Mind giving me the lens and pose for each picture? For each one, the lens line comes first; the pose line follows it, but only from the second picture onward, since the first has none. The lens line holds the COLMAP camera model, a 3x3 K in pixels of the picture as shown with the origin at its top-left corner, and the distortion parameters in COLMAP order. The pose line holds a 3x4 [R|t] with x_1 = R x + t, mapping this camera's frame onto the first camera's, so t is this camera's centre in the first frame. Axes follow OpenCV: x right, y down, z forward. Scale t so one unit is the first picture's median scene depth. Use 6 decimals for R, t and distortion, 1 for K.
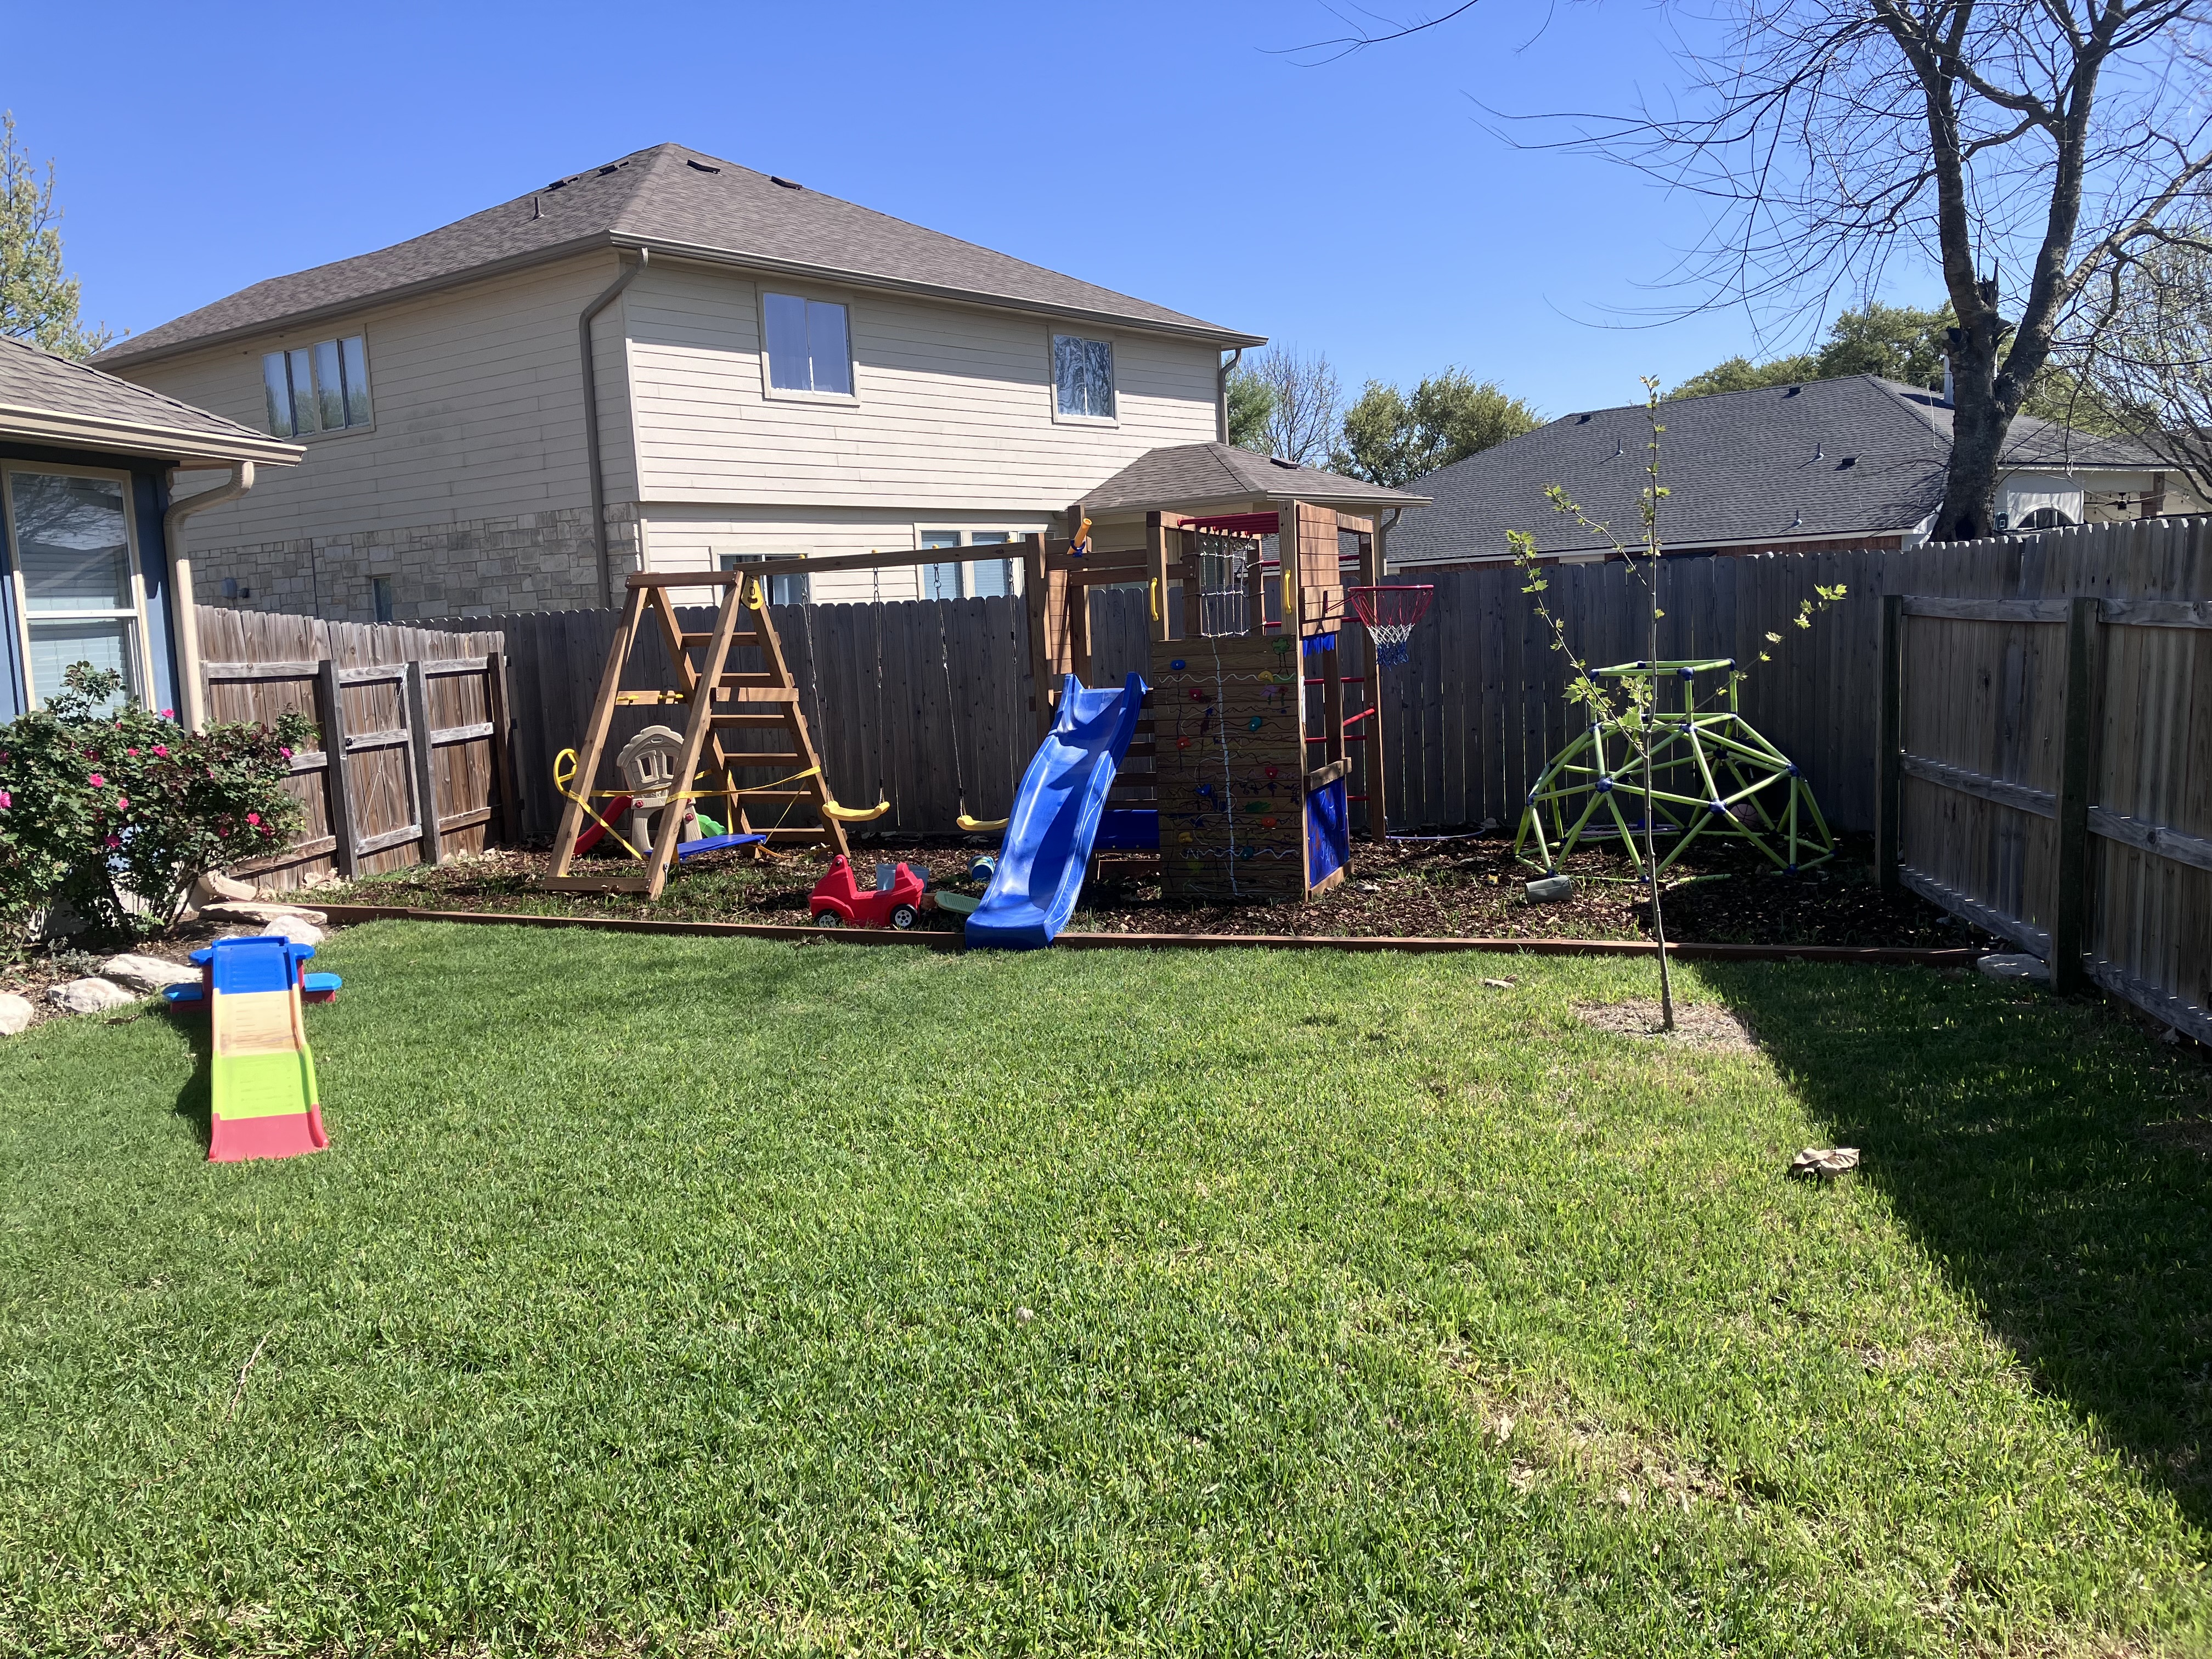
lens RADIAL K [[1792.3, 0, 1106.0], [0, 1792.3, 829.5], [0, 0, 1]] dist [0.138105, -0.389443]
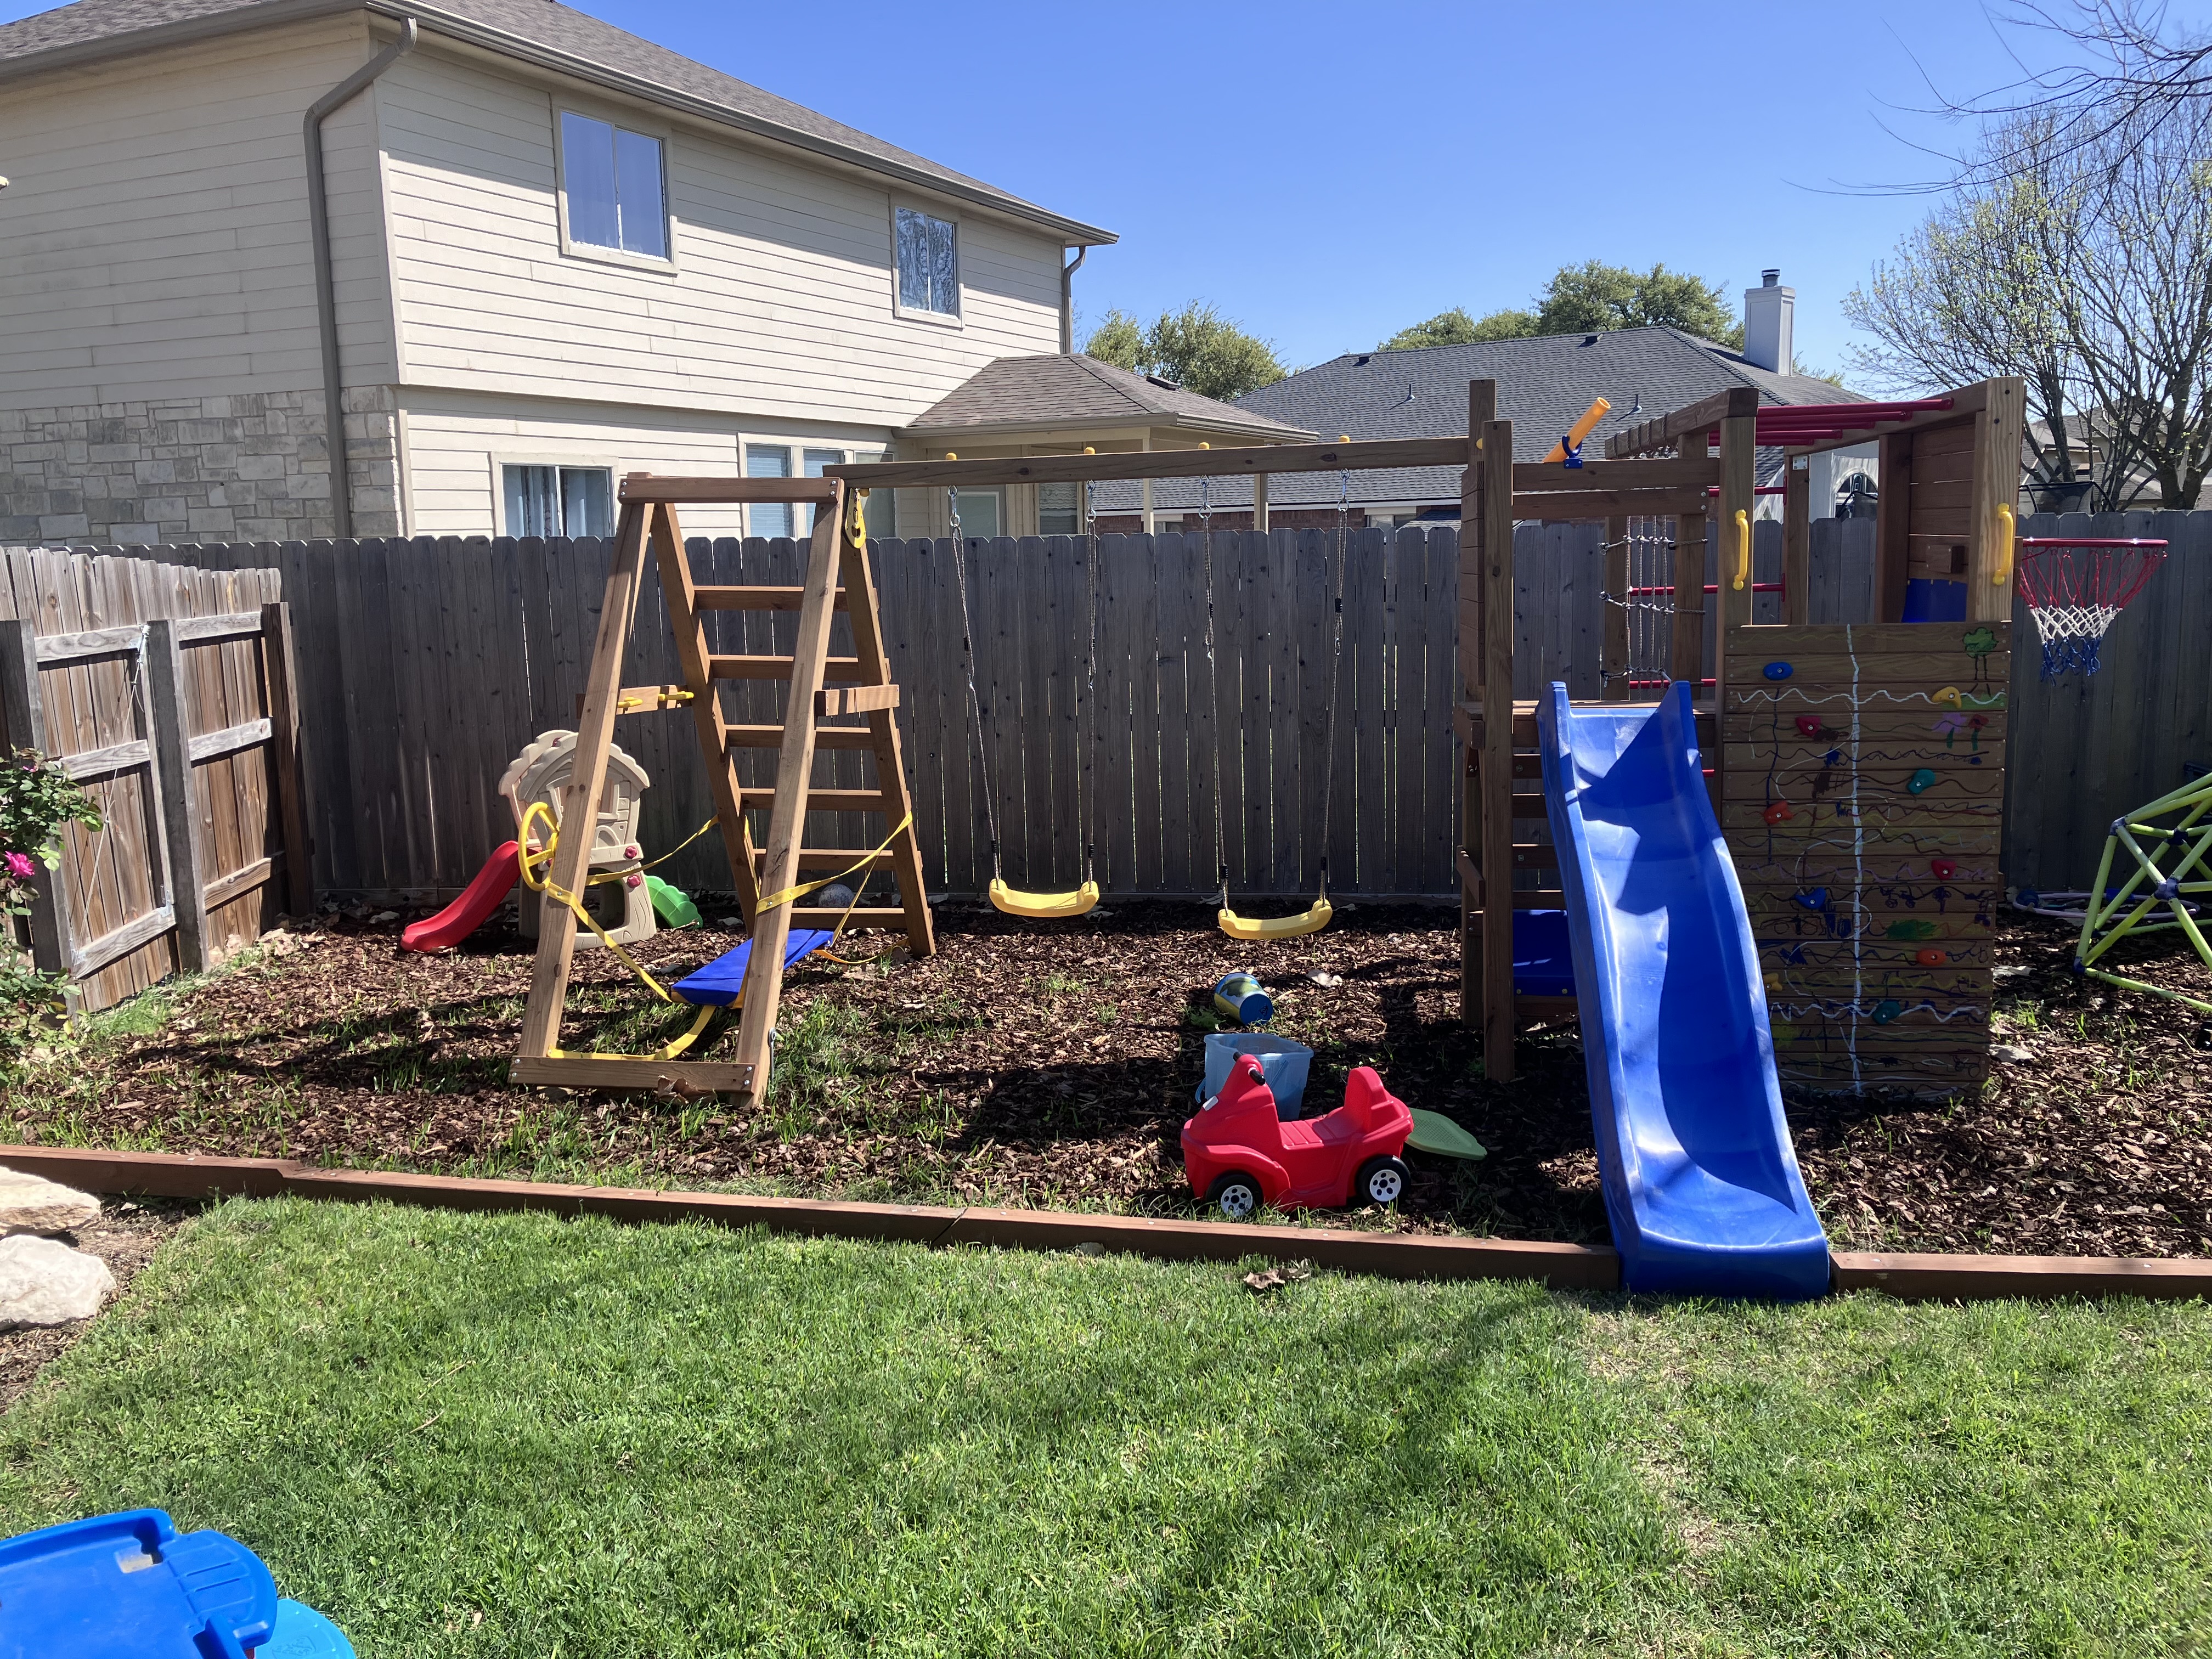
lens RADIAL K [[1799.4, 0, 1106.0], [0, 1799.4, 829.5], [0, 0, 1]] dist [0.007792, 0.043751]
pose [[0.979070, -0.003943, 0.203486, -0.129947], [-0.002485, 0.999506, 0.031325, -0.028809], [-0.203509, -0.031175, 0.978577, 0.240323]]
